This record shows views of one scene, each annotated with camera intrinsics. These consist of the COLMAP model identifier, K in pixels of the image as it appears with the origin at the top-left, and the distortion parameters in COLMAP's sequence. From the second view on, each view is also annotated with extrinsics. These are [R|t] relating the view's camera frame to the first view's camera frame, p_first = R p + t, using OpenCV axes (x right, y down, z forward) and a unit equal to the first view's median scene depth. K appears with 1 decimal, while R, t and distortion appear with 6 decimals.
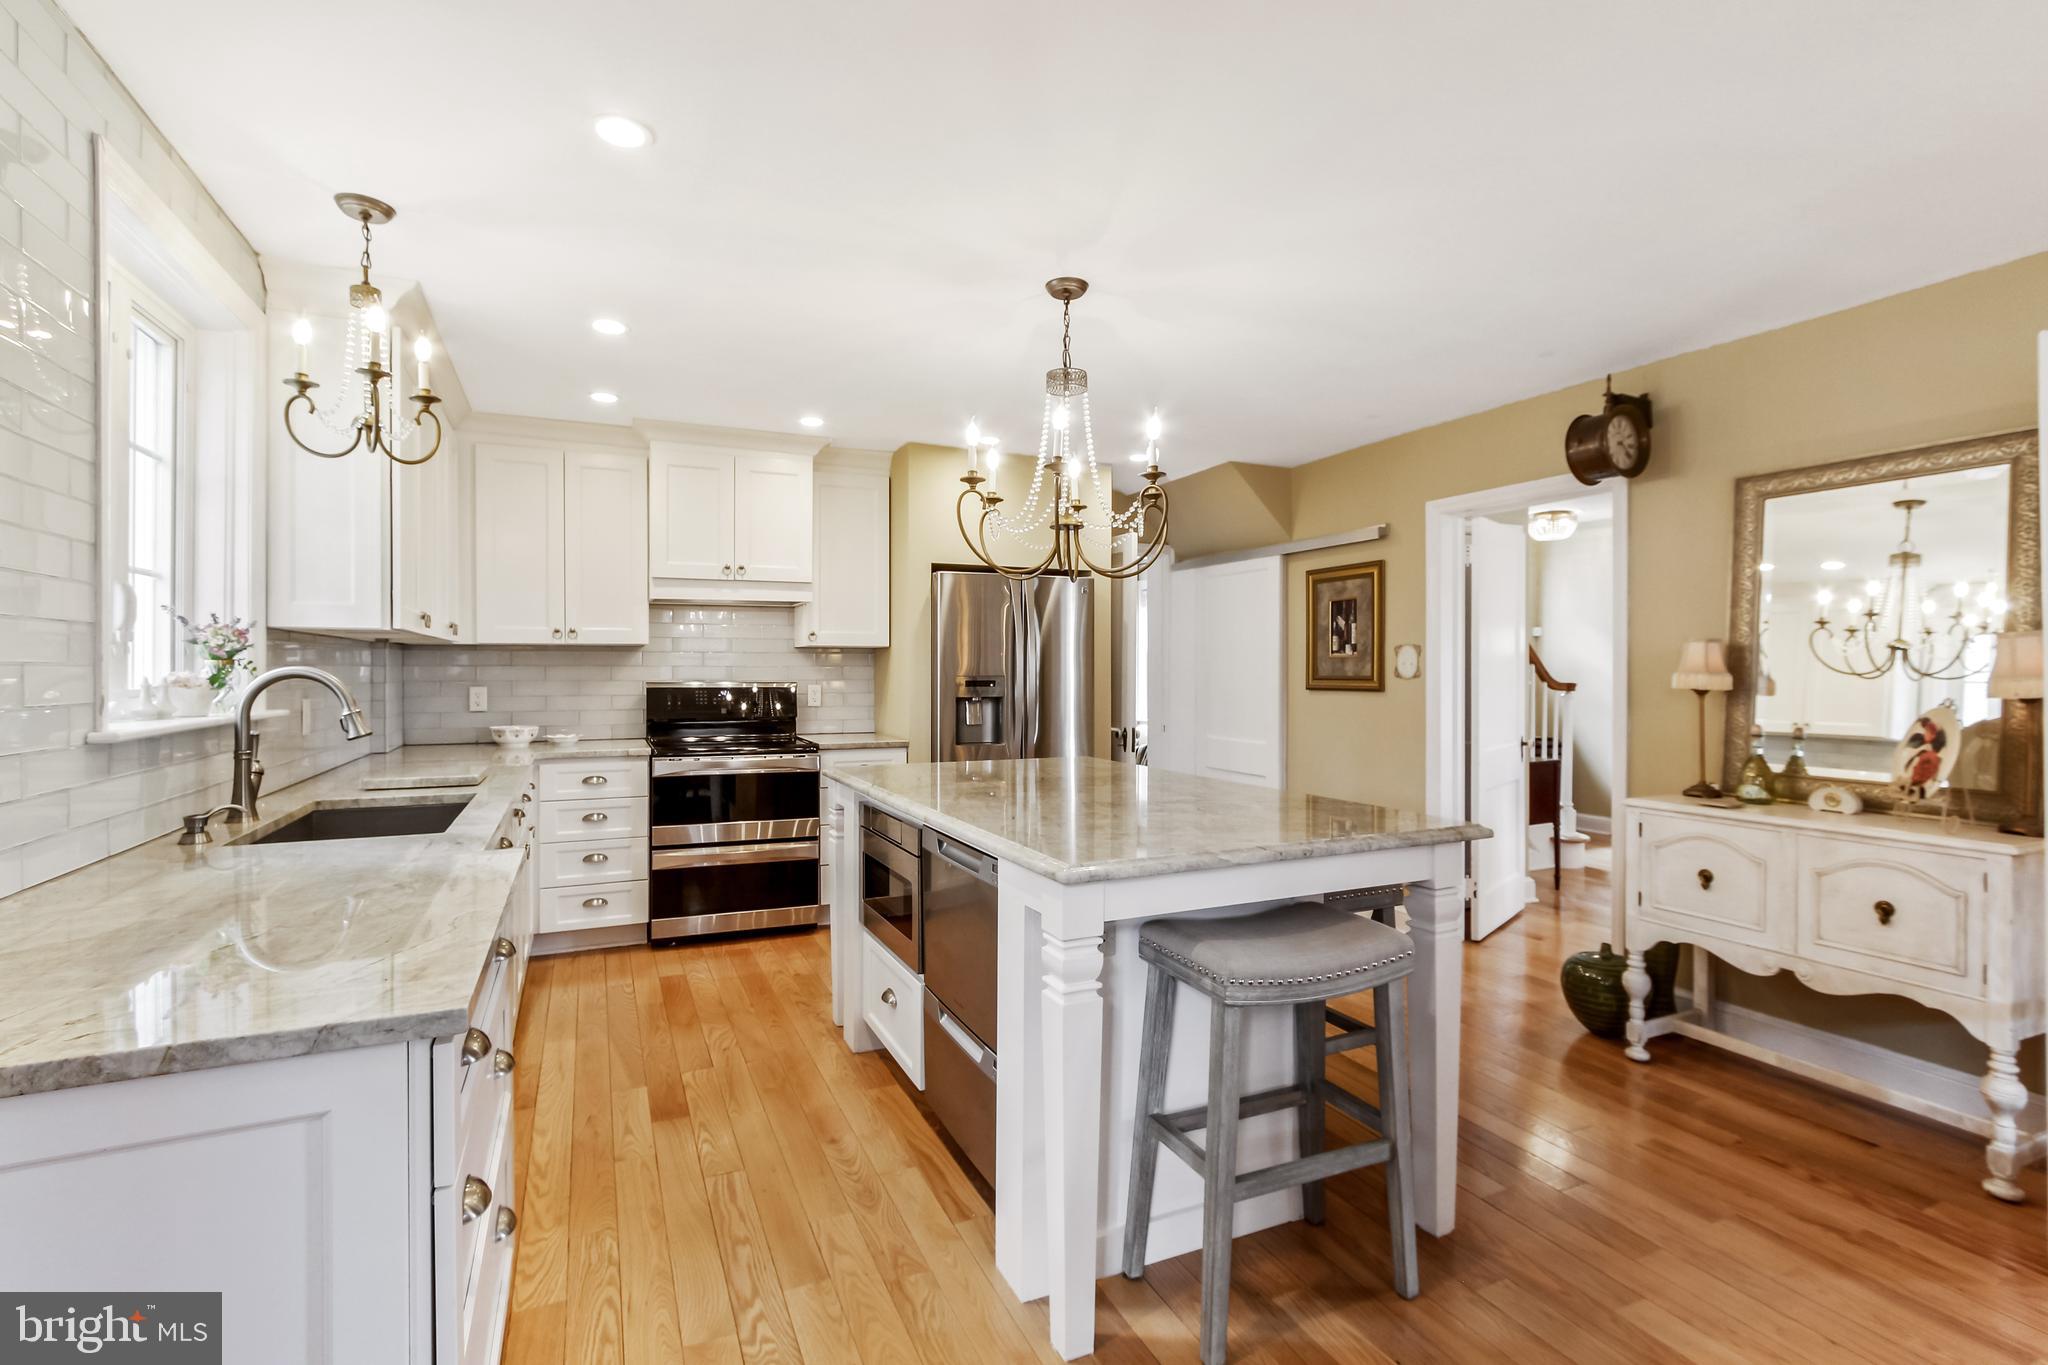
lens RADIAL K [[944.0, 0, 1028.0], [0, 944.0, 667.4], [0, 0, 1]] dist [-0.000912, 0.000307]
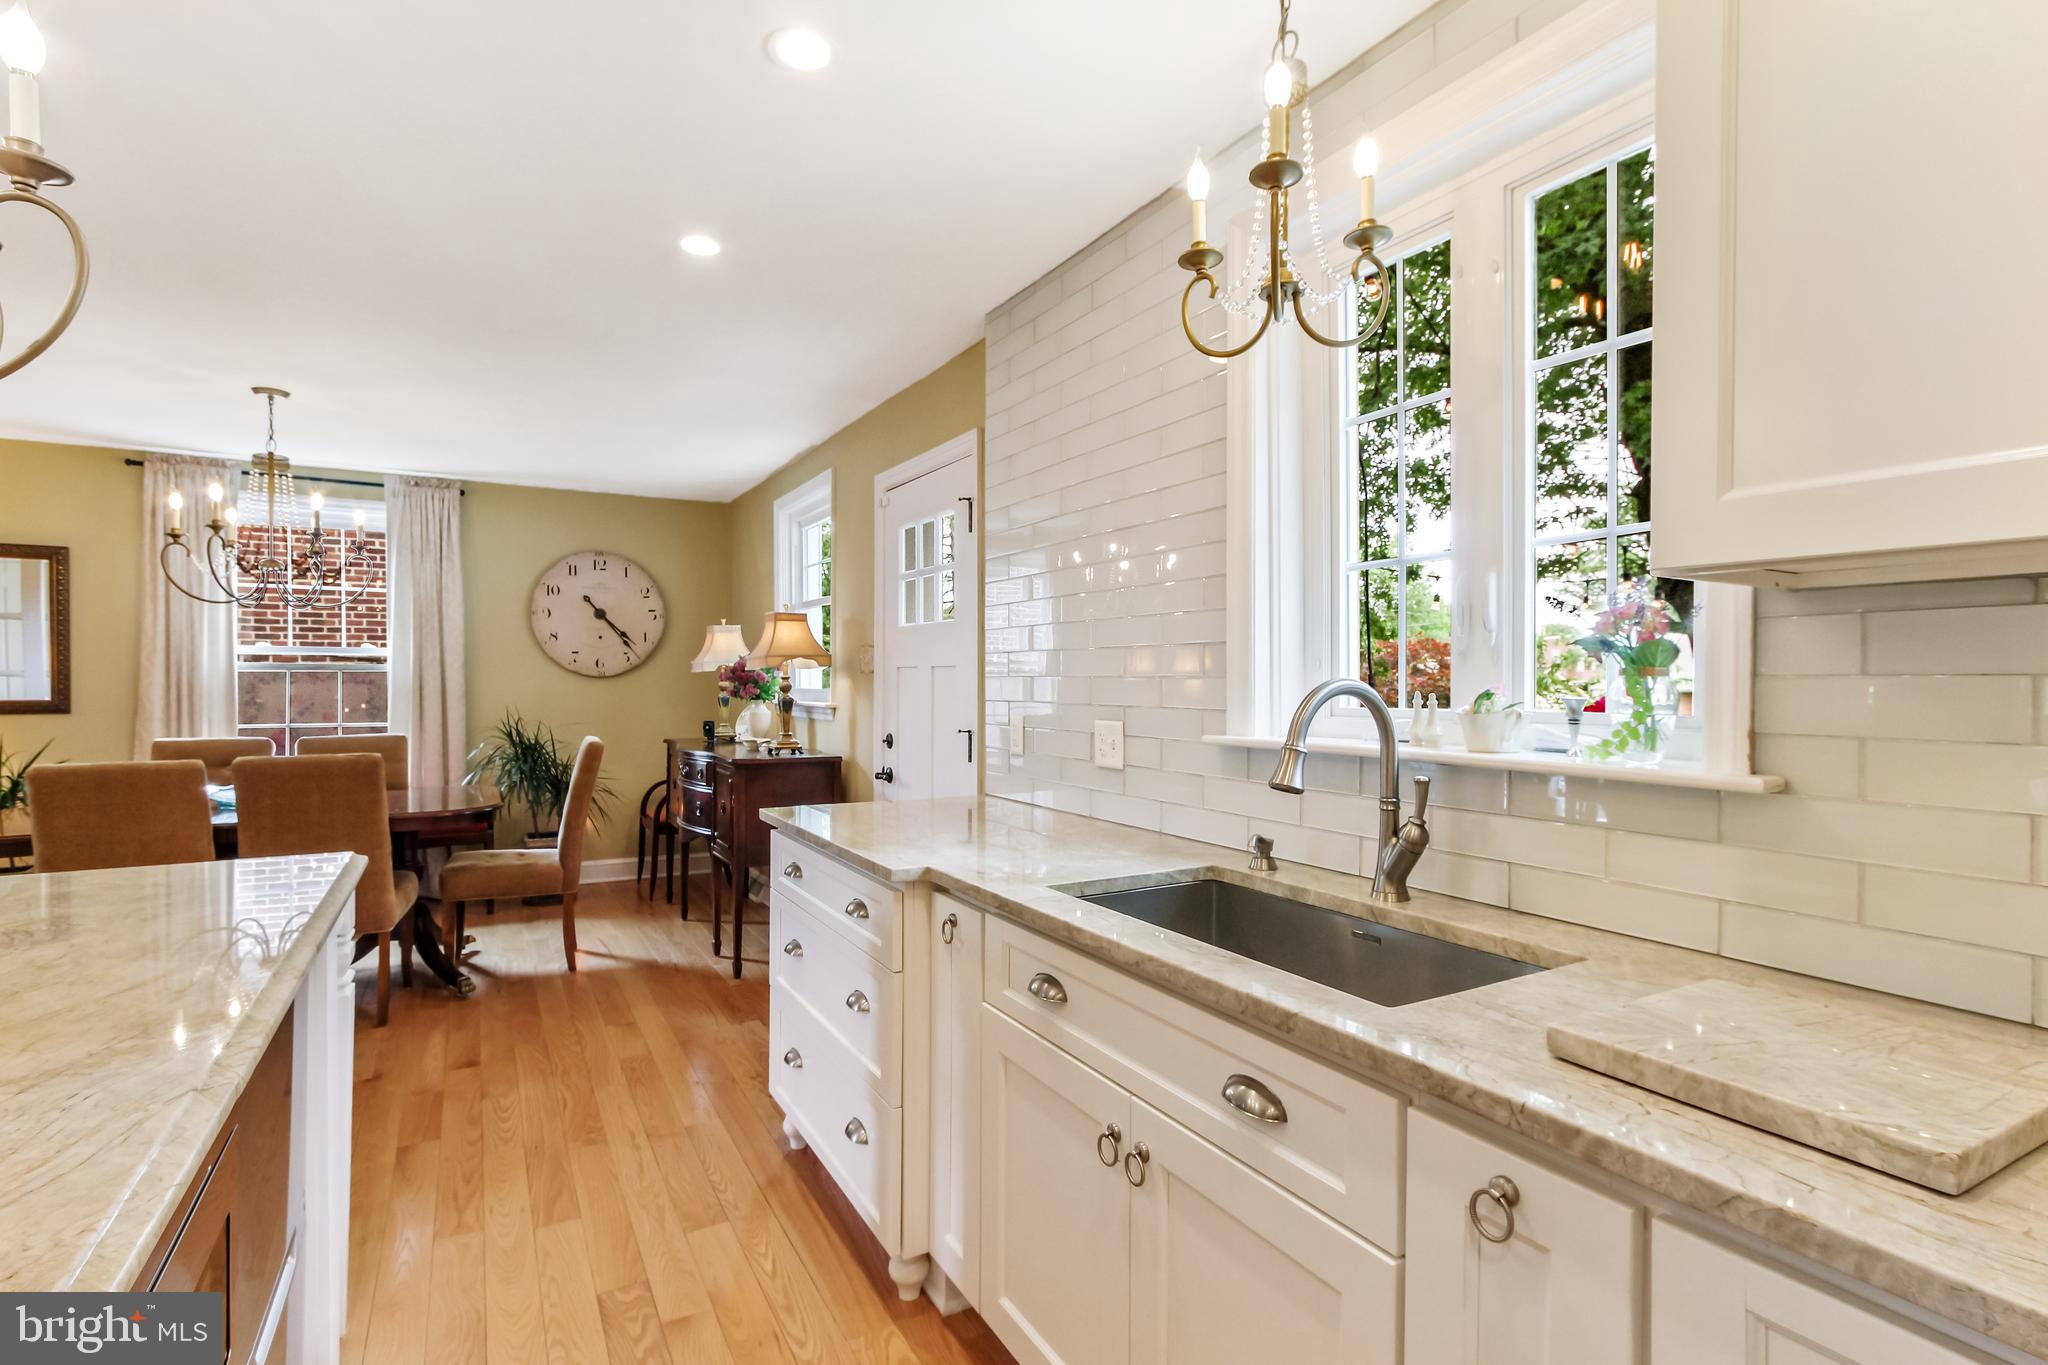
lens RADIAL K [[1001.4, 0, 1024.0], [0, 1001.4, 682.5], [0, 0, 1]] dist [0.004878, -0.000218]
pose [[-0.997307, 0.000939, -0.073333, -0.247396], [0.000668, 0.999993, 0.003715, 0.000259], [0.073336, 0.003656, -0.997301, 0.834015]]
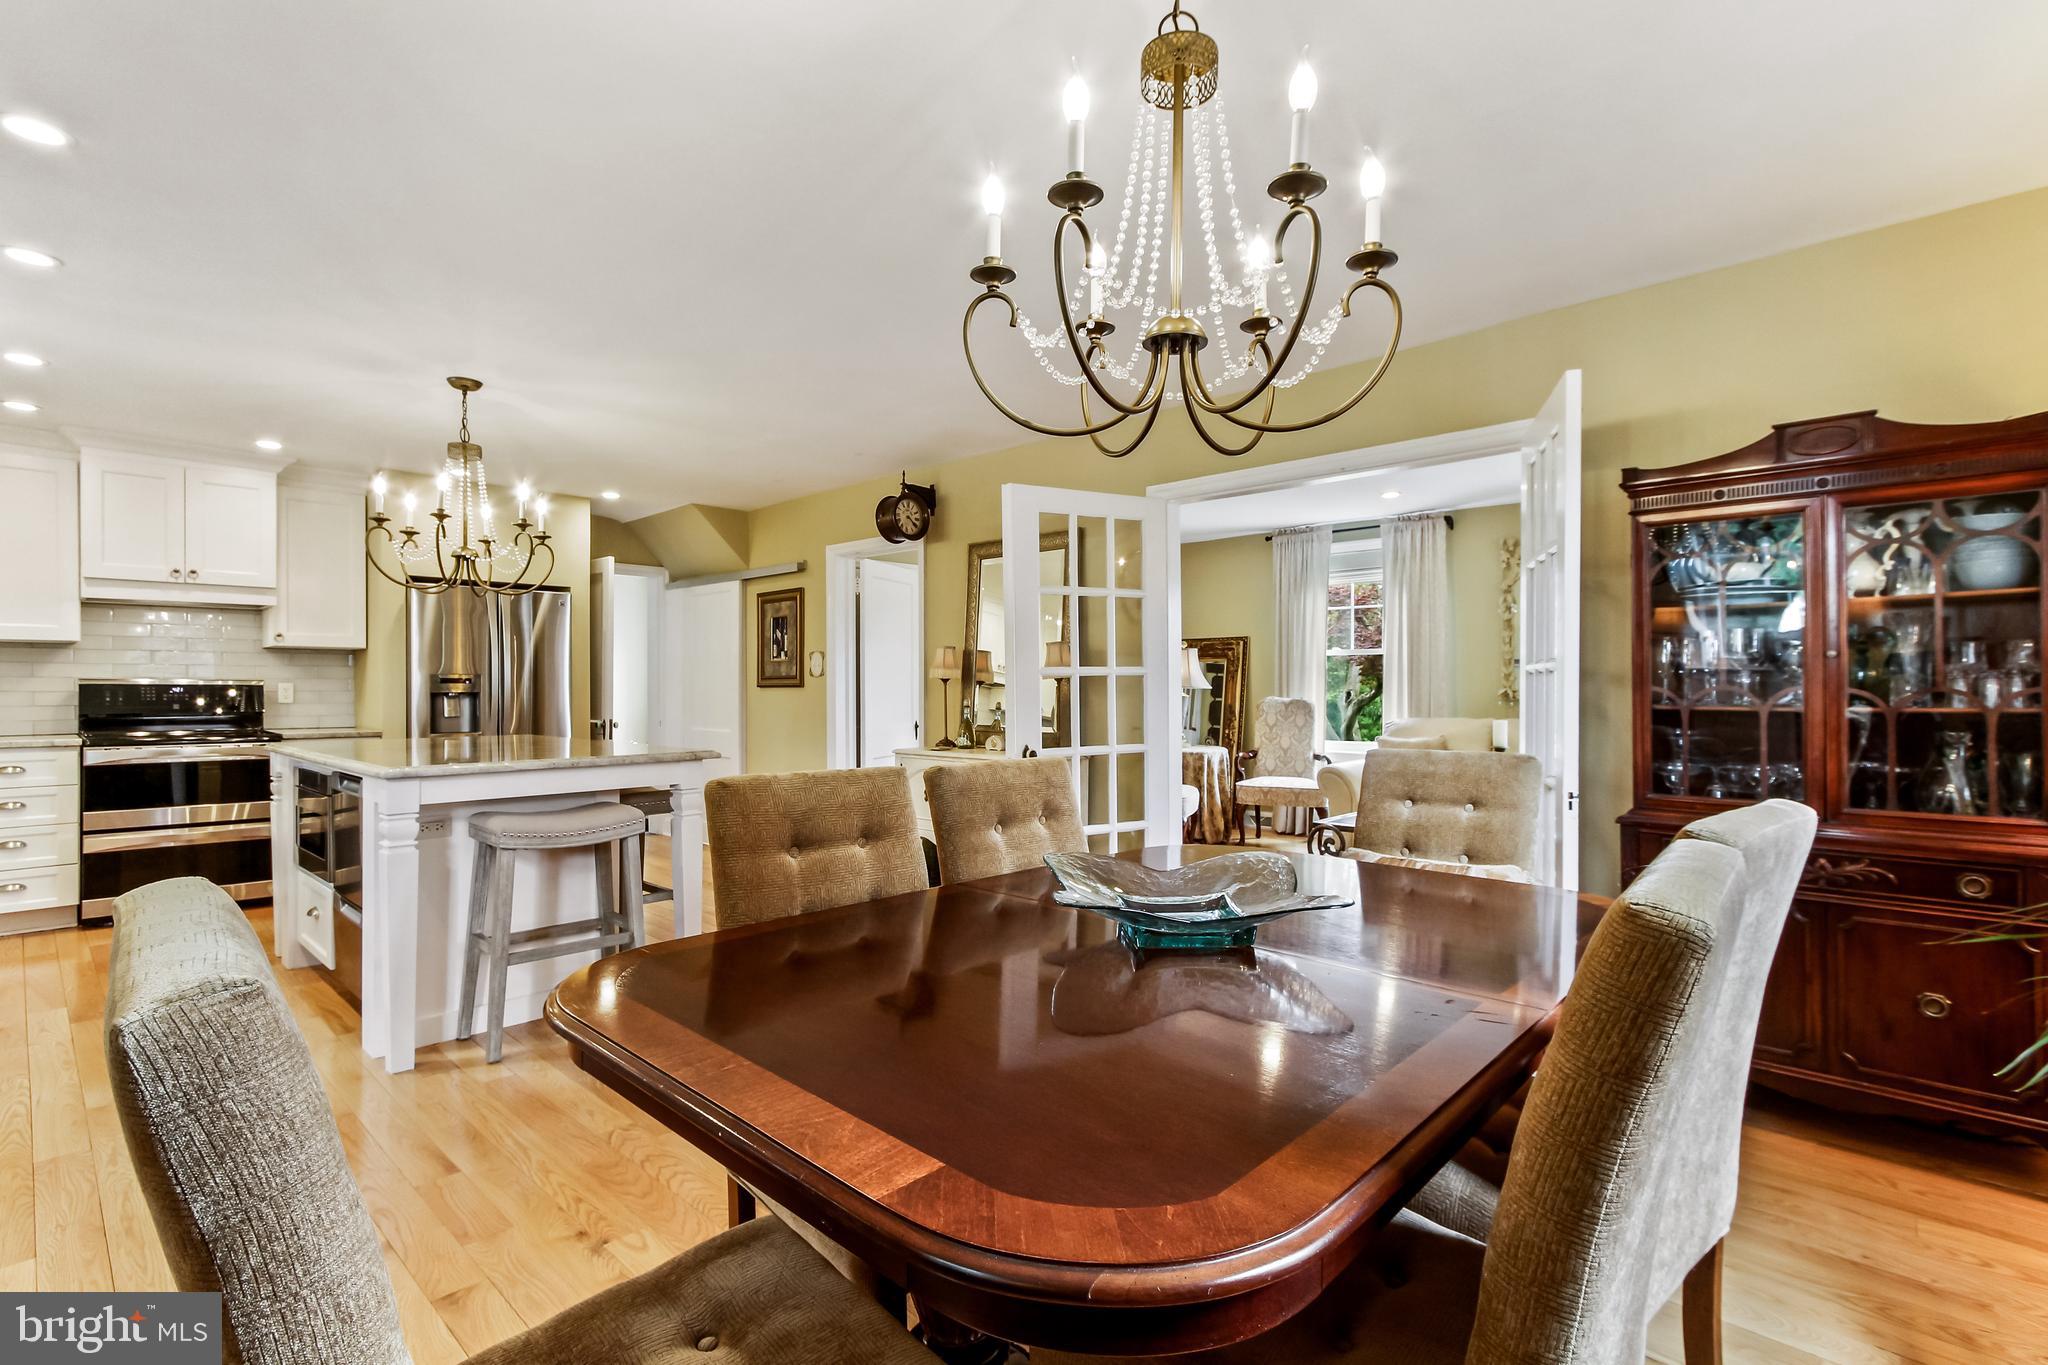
lens RADIAL K [[958.8, 0, 1018.7], [0, 958.8, 686.9], [0, 0, 1]] dist [0.013113, 0.000451]
pose [[0.932268, -0.000322, 0.361769, 0.174463], [-0.000107, 0.999999, 0.001167, 0.024500], [-0.361769, -0.001127, 0.932267, -0.370481]]
